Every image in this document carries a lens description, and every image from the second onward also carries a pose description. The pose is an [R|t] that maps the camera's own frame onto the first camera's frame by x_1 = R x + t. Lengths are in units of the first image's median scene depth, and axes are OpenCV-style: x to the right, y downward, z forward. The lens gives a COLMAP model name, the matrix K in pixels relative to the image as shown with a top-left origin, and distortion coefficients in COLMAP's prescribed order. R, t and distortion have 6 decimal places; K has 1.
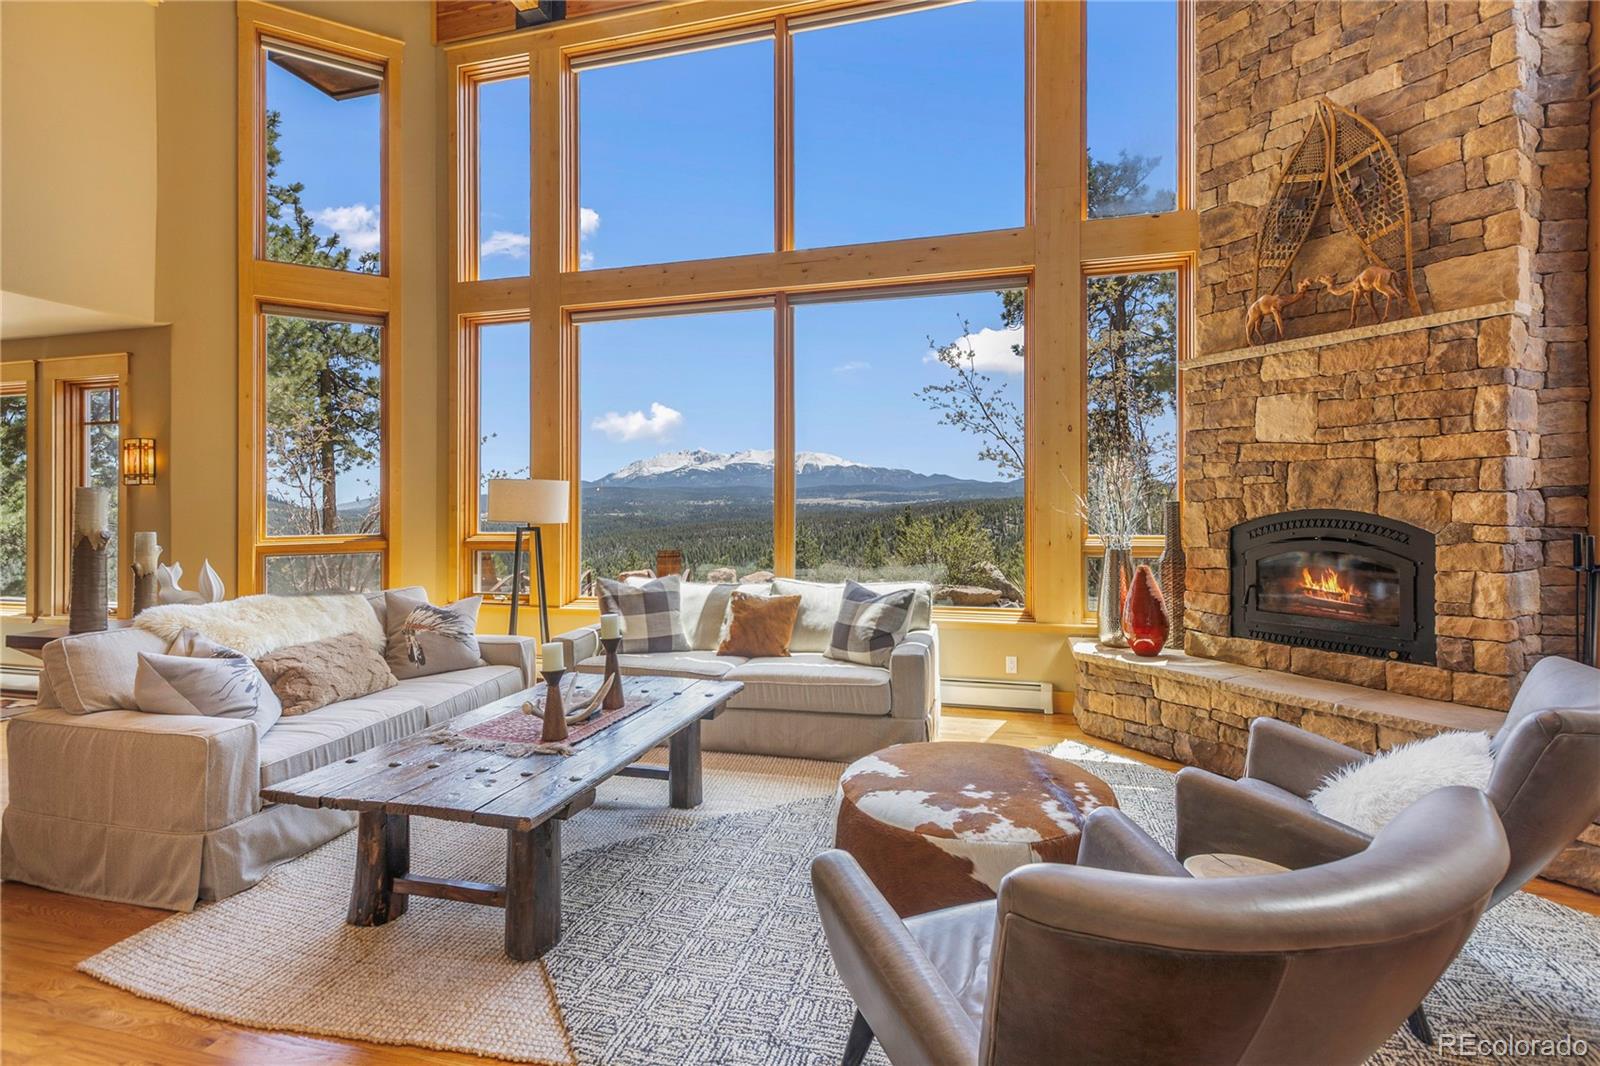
lens RADIAL K [[730.7, 0, 805.4], [0, 730.7, 501.0], [0, 0, 1]] dist [0.003888, 0.000724]
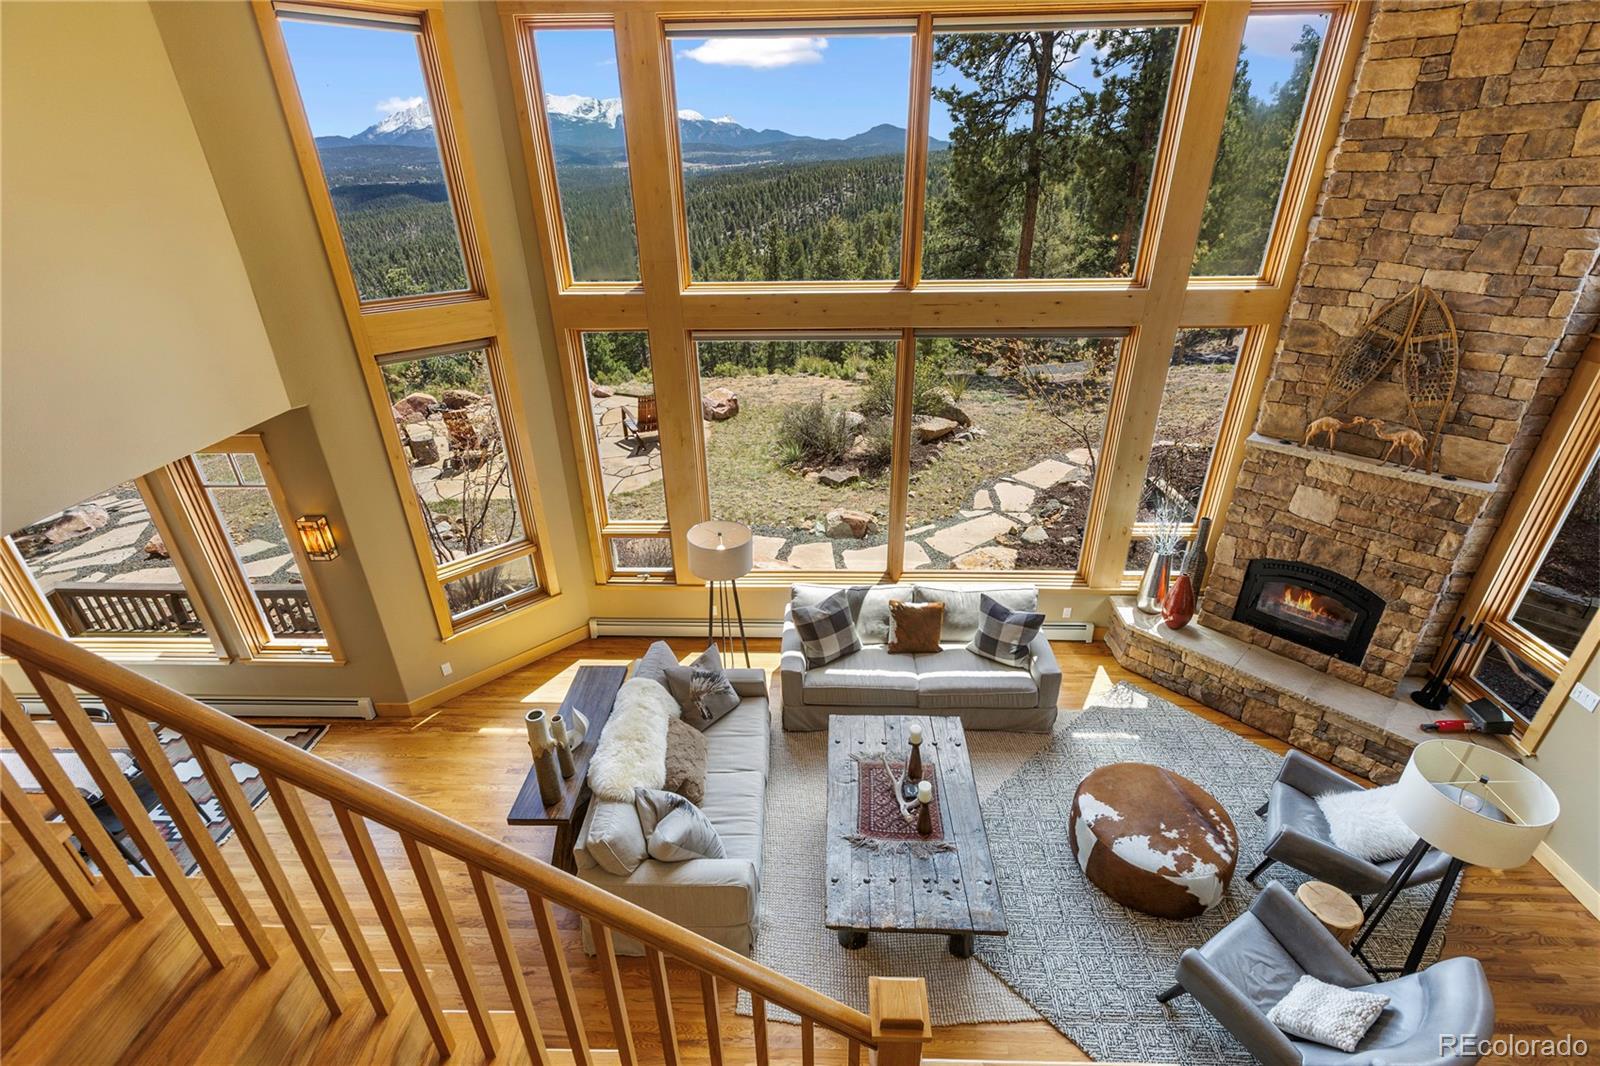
lens RADIAL K [[715.3, 0, 804.7], [0, 715.3, 531.5], [0, 0, 1]] dist [0.003410, 0.000427]
pose [[0.975343, -0.107301, 0.192853, -0.604293], [0.006914, 0.888275, 0.459259, -0.723463], [-0.220585, -0.446602, 0.867115, -0.027133]]
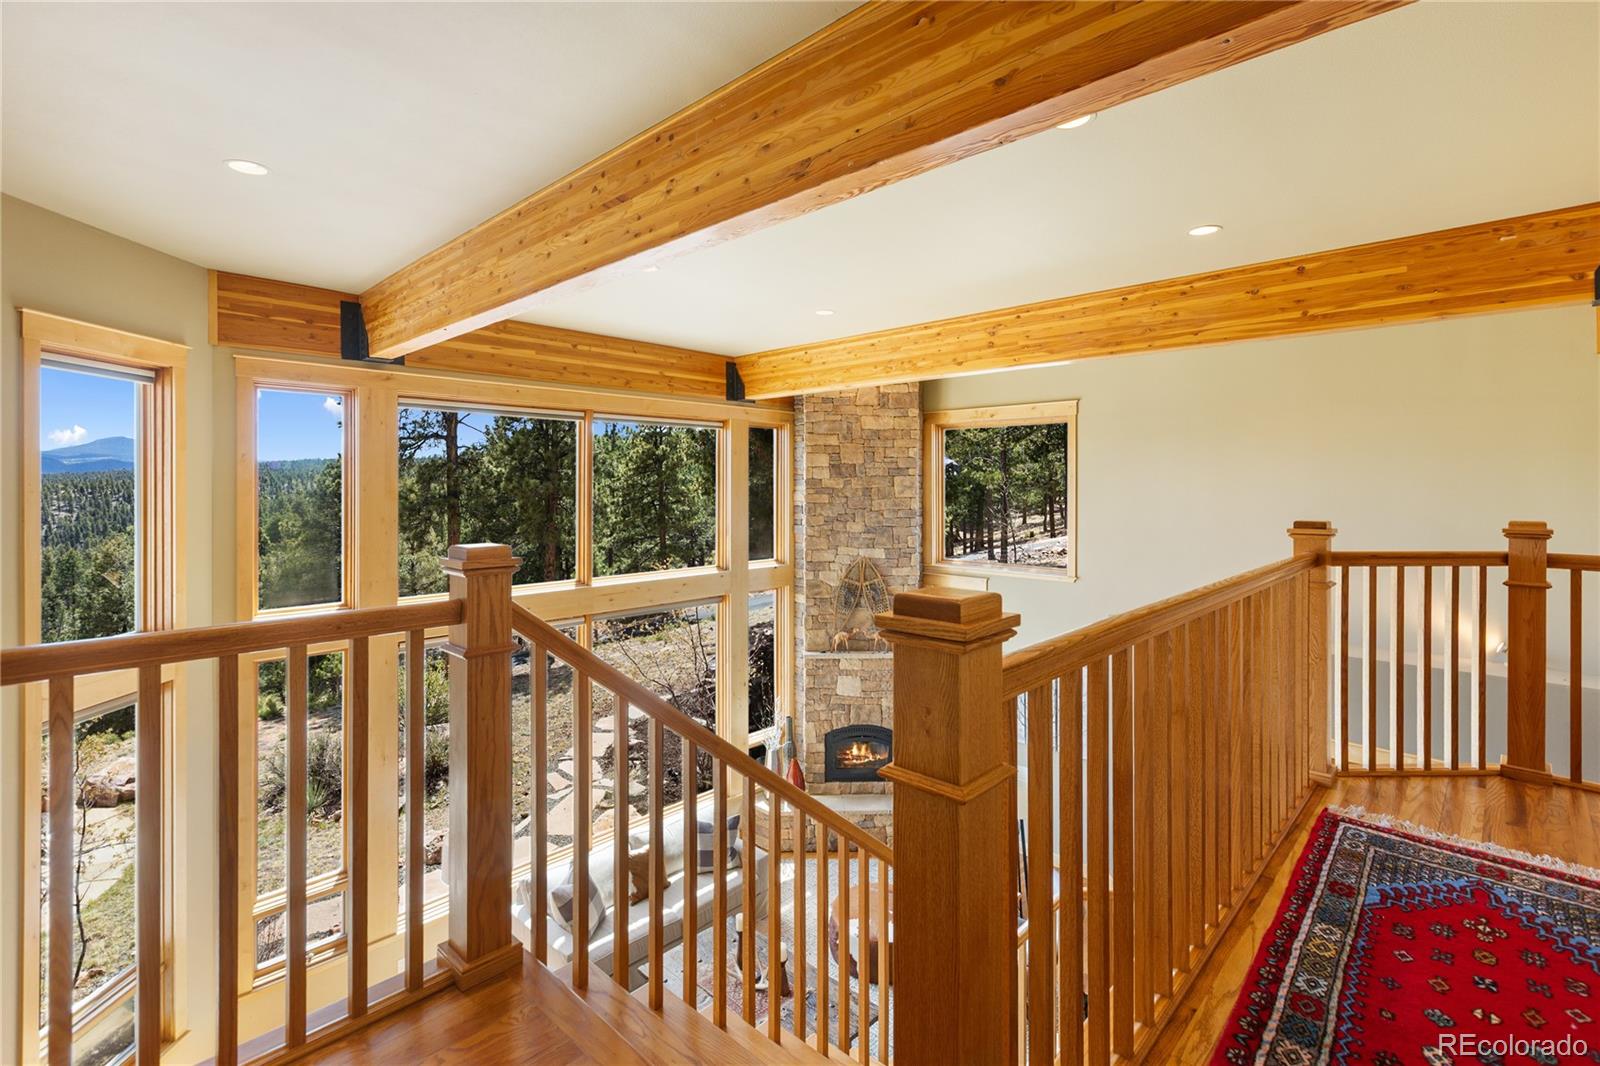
lens RADIAL K [[733.0, 0, 797.1], [0, 733.0, 483.3], [0, 0, 1]] dist [-0.000990, 0.000078]
pose [[0.491736, 0.003996, 0.870735, -1.481779], [-0.009259, 0.999957, 0.000639, -0.765076], [-0.870695, -0.008377, 0.491752, -0.006251]]
